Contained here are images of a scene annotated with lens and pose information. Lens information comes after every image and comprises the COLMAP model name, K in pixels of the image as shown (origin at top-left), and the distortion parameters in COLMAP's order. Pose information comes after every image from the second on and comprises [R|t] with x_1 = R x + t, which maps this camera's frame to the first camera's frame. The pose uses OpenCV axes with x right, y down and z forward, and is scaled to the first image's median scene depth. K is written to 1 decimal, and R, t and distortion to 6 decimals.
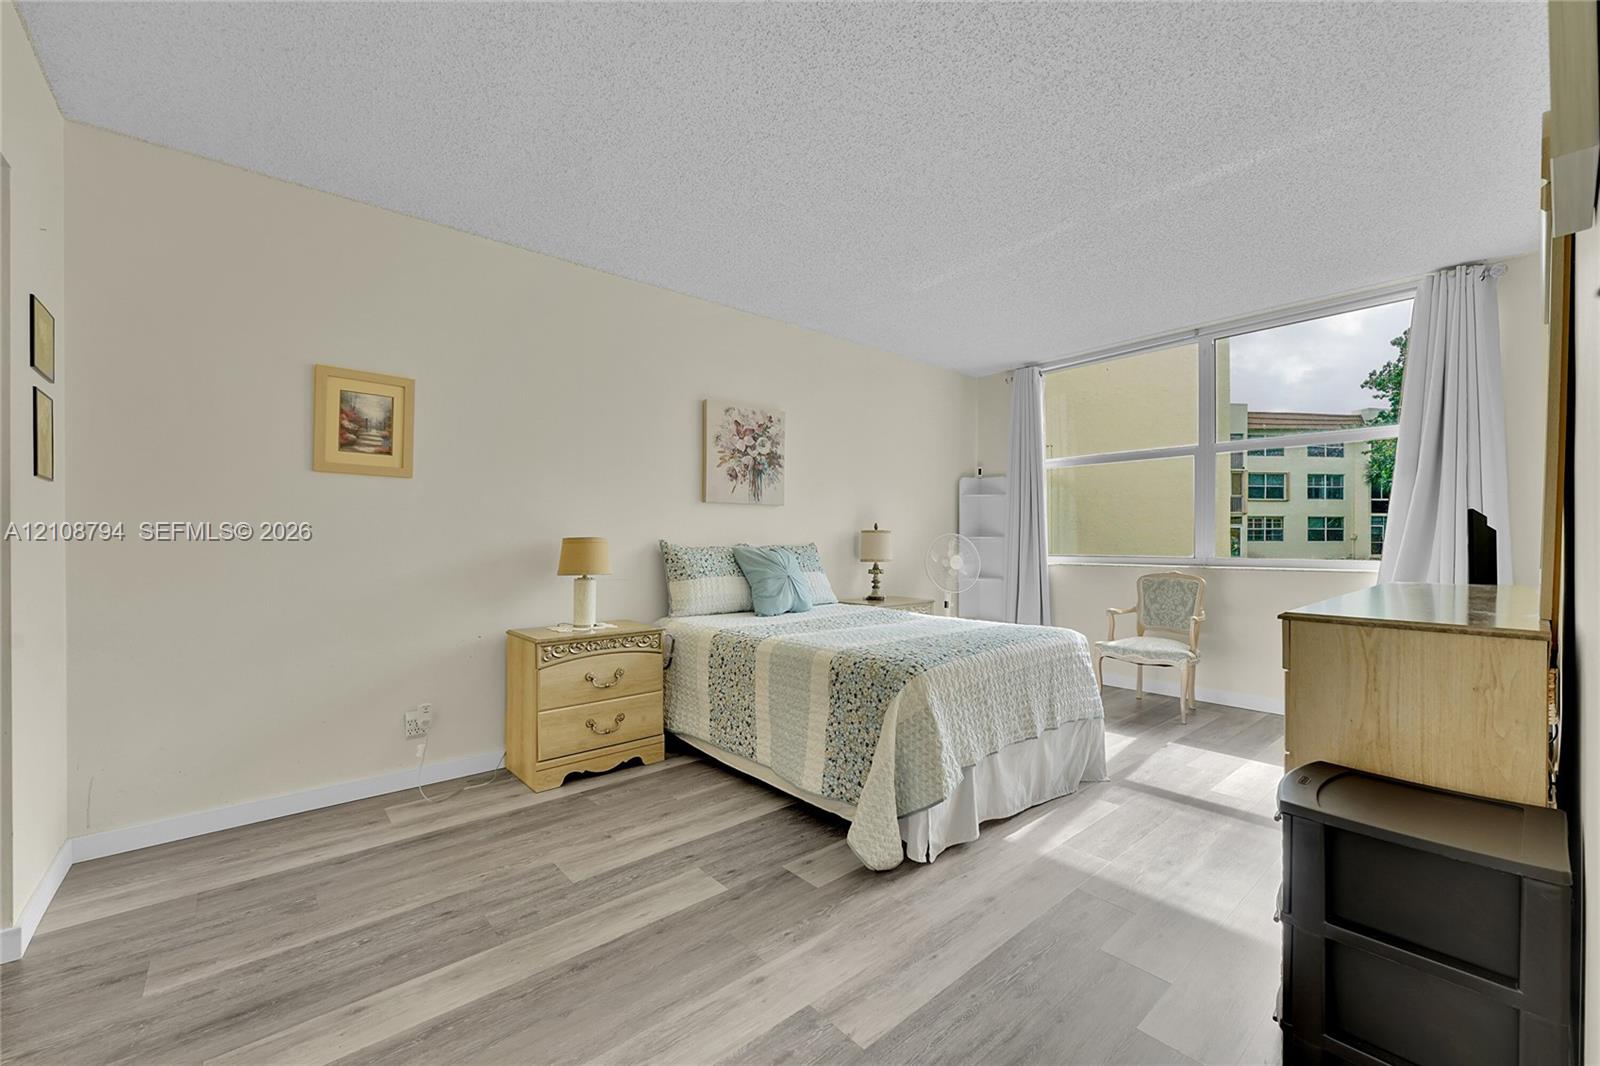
lens RADIAL K [[654.1, 0, 795.8], [0, 654.1, 542.4], [0, 0, 1]] dist [-0.001359, -0.000112]
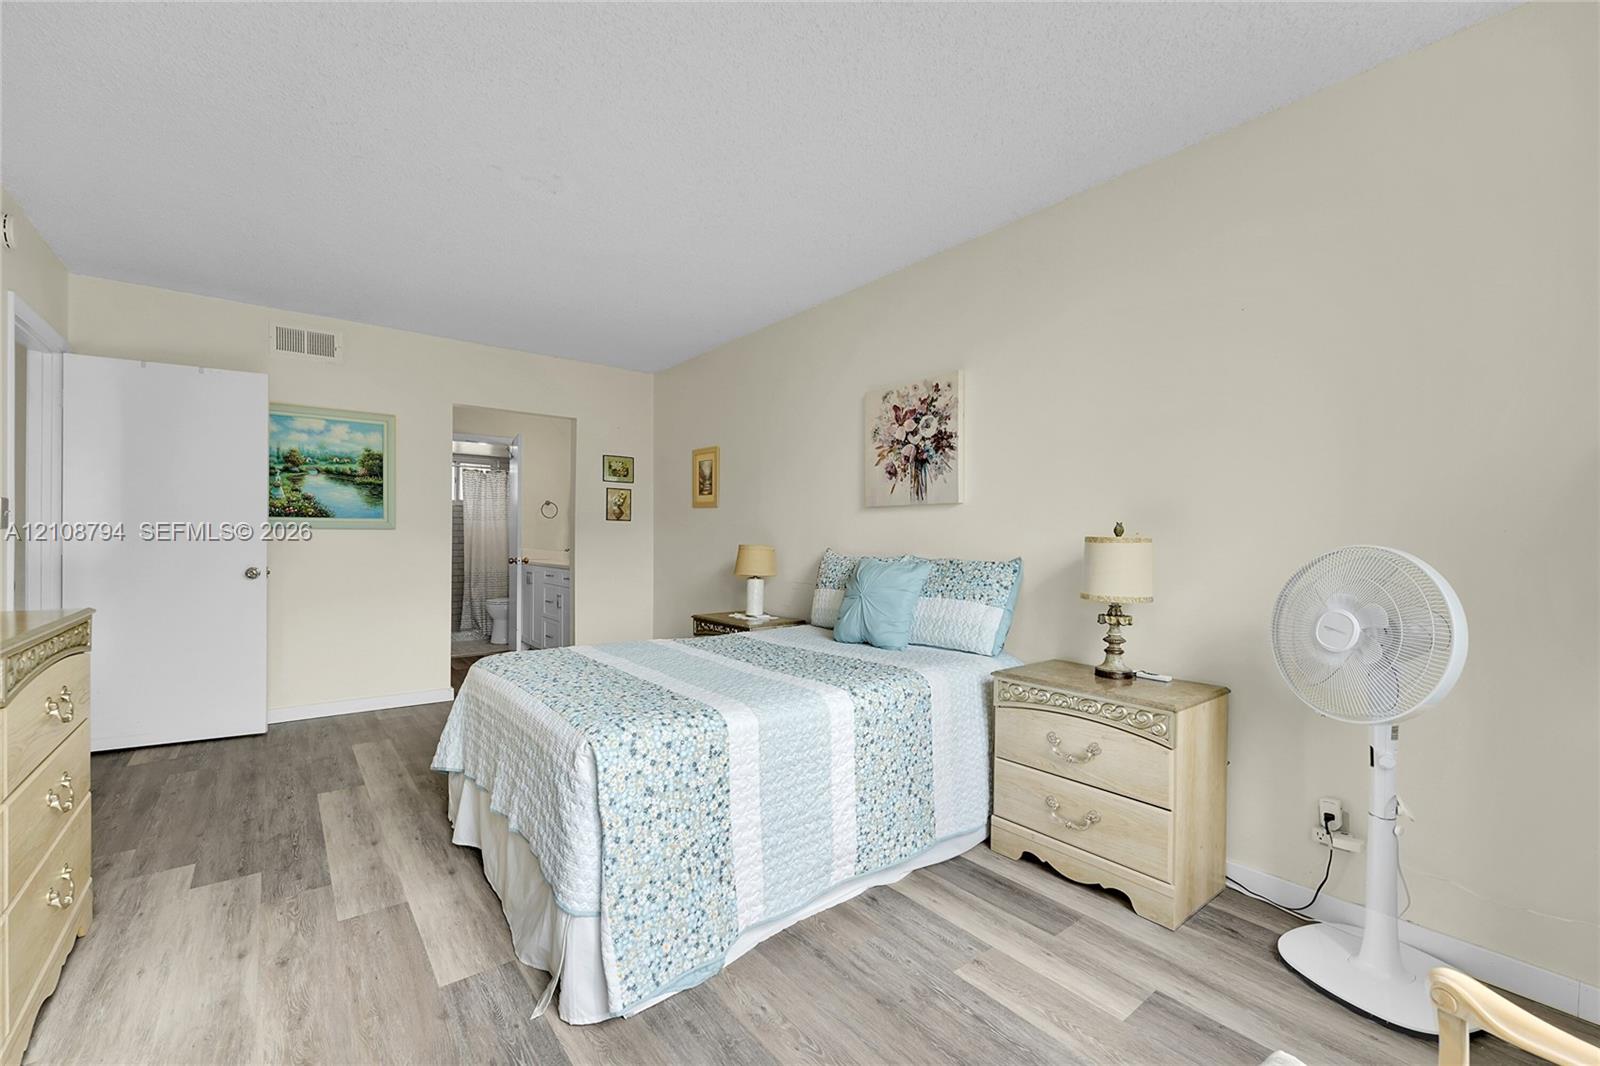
lens RADIAL K [[654.1, 0, 794.2], [0, 654.1, 539.3], [0, 0, 1]] dist [-0.001359, -0.000112]
pose [[-0.048452, 0.001627, -0.998824, 0.740414], [-0.012208, 0.999923, 0.002221, -0.017794], [0.998751, 0.012302, -0.048428, 0.918166]]
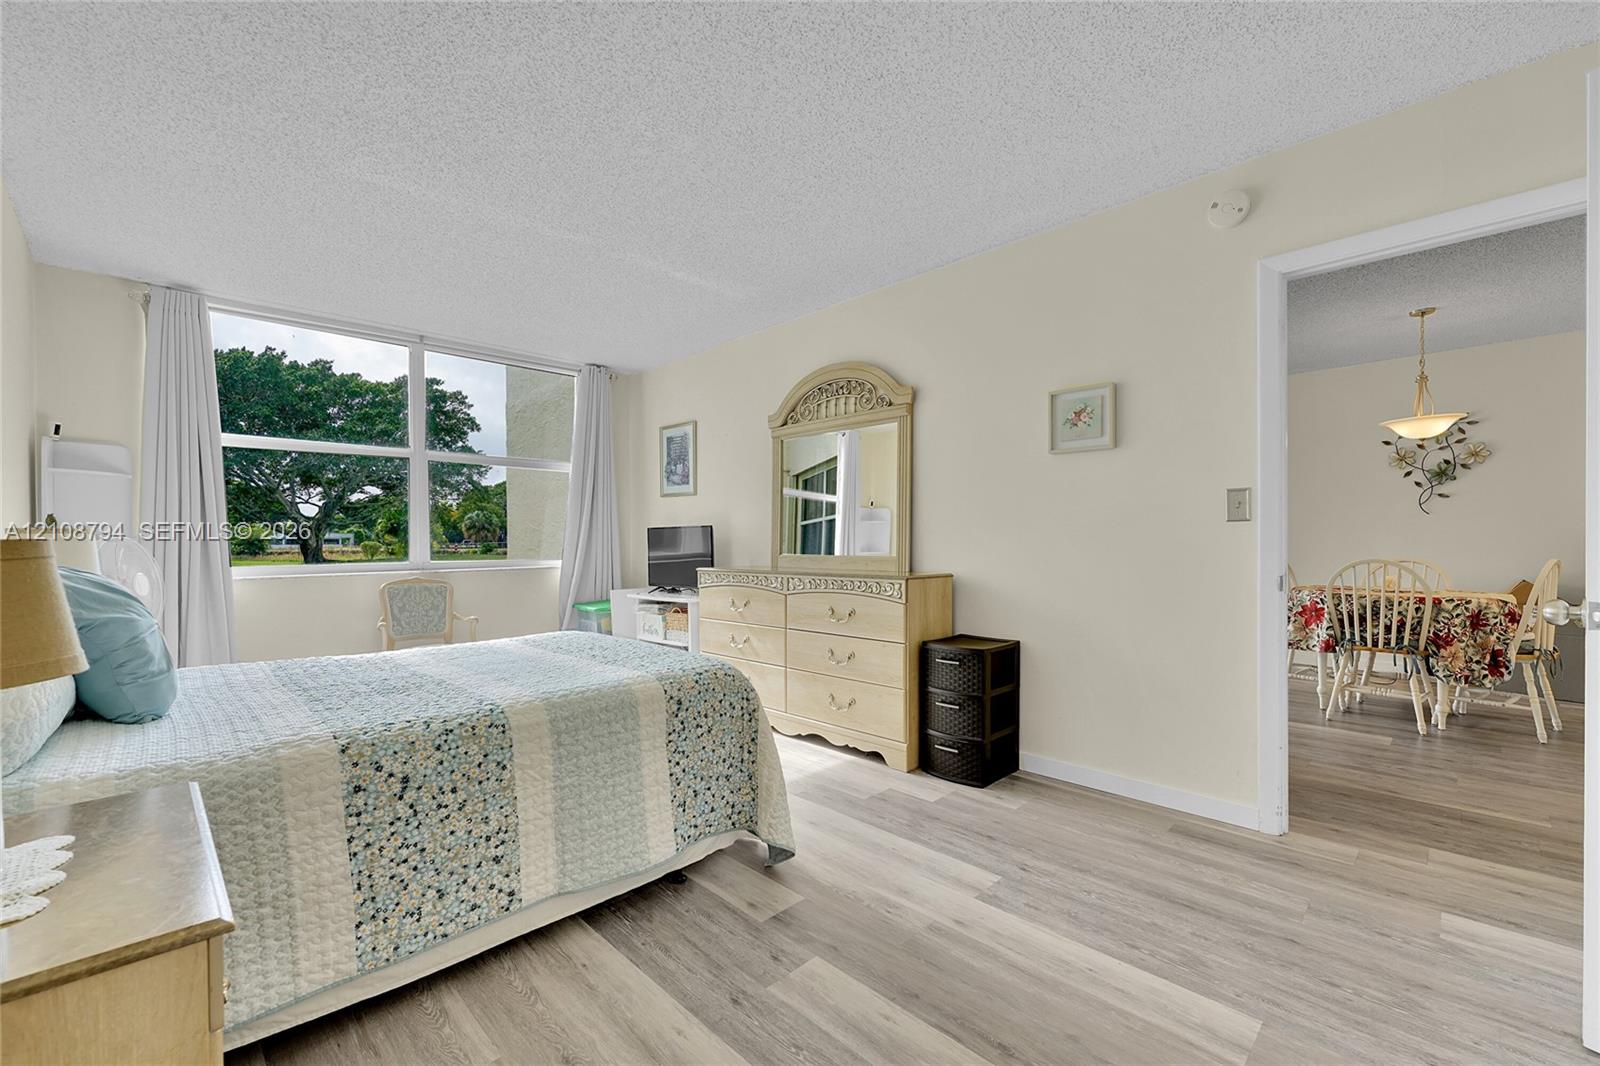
lens RADIAL K [[654.1, 0, 791.0], [0, 654.1, 549.7], [0, 0, 1]] dist [-0.001359, -0.000112]
pose [[-0.063375, -0.011349, 0.997925, -0.484180], [0.010767, 0.999869, 0.012055, -0.002305], [-0.997932, 0.011509, -0.063244, 0.558427]]
